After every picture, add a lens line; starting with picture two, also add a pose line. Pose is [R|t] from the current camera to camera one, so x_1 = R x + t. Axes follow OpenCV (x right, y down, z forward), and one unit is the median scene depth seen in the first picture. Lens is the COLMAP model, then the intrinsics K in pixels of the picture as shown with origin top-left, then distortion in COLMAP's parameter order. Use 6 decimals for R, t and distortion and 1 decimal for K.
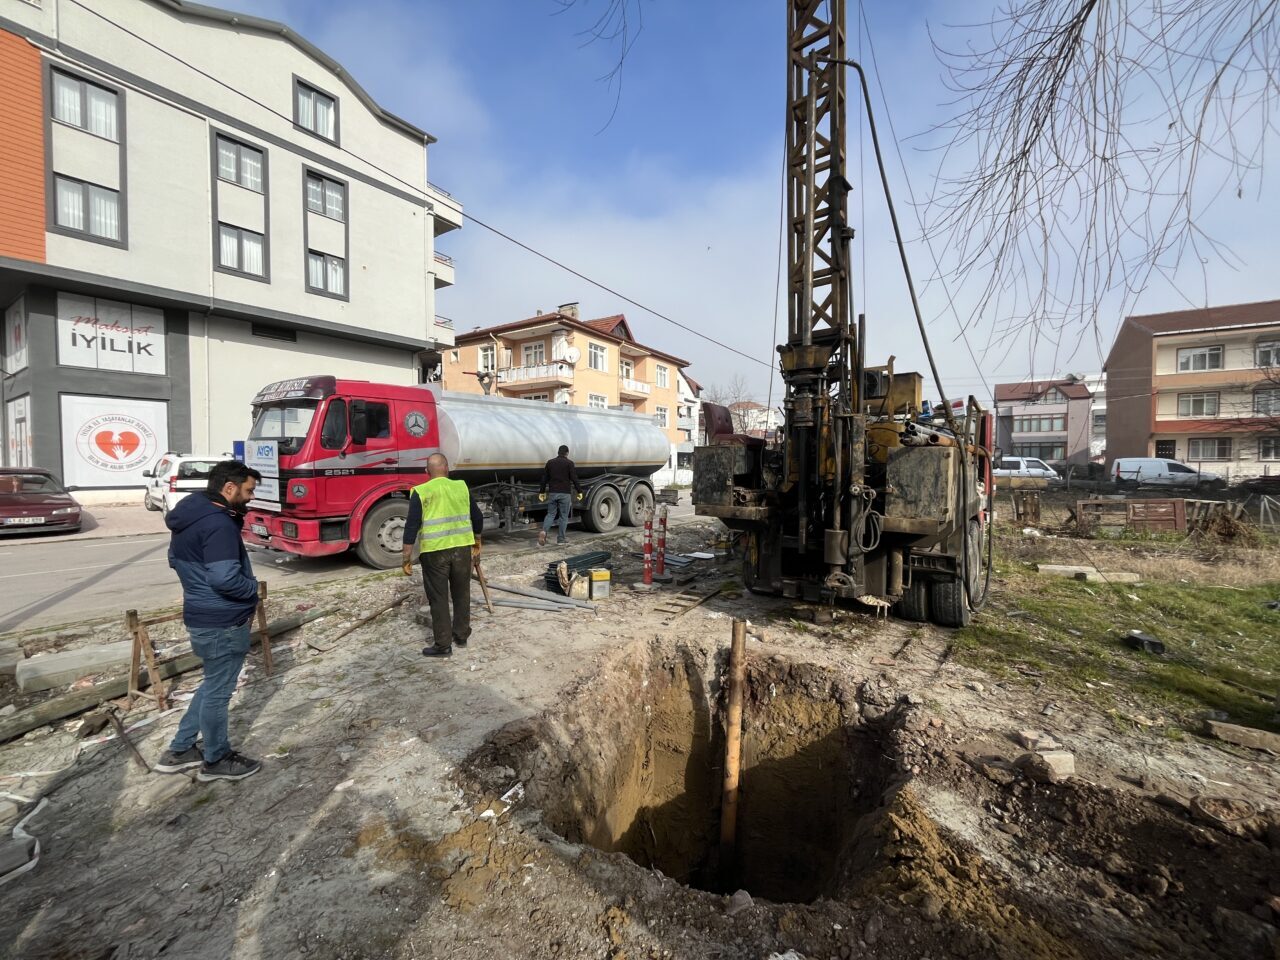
lens RADIAL K [[518.9, 0, 639.5], [0, 518.9, 476.0], [0, 0, 1]] dist [-0.002995, -0.000557]
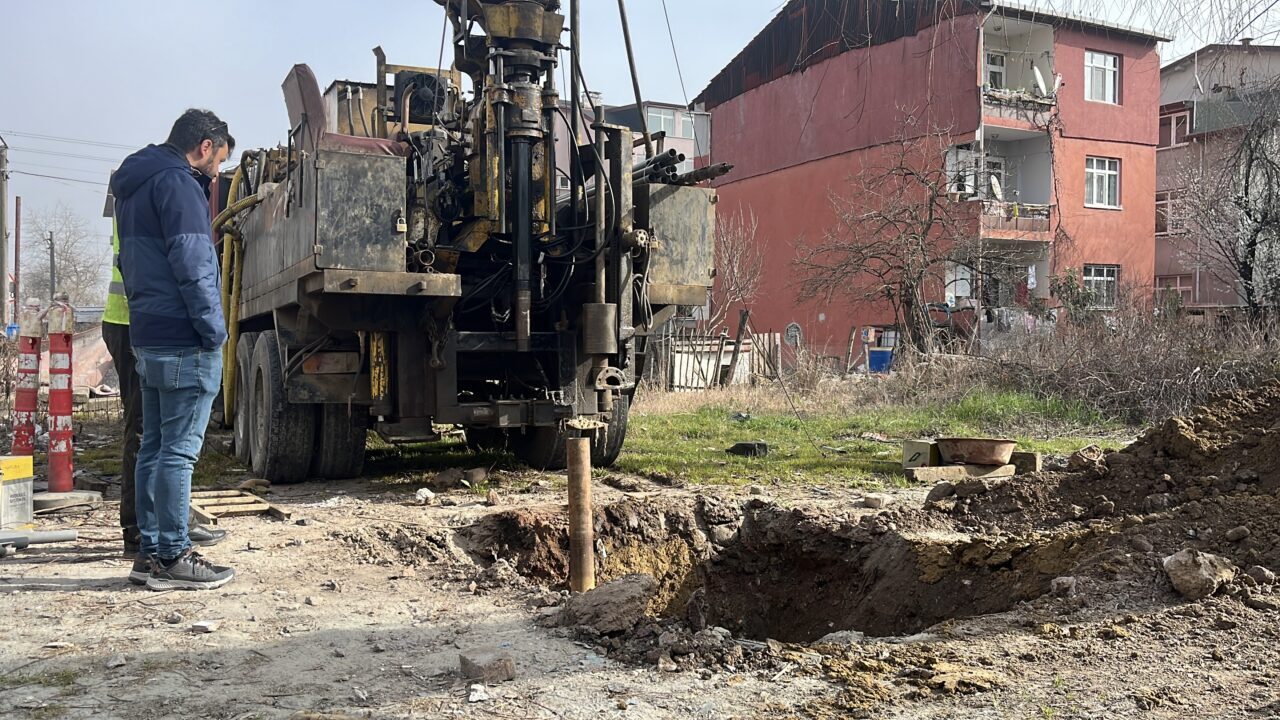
lens RADIAL K [[1105.3, 0, 647.2], [0, 1105.3, 357.5], [0, 0, 1]] dist [0.038110, -0.013184]
pose [[0.454765, -0.012588, 0.890522, -0.644355], [0.018722, 0.999814, 0.004573, 0.130824], [-0.890414, 0.014593, 0.454917, 0.253053]]
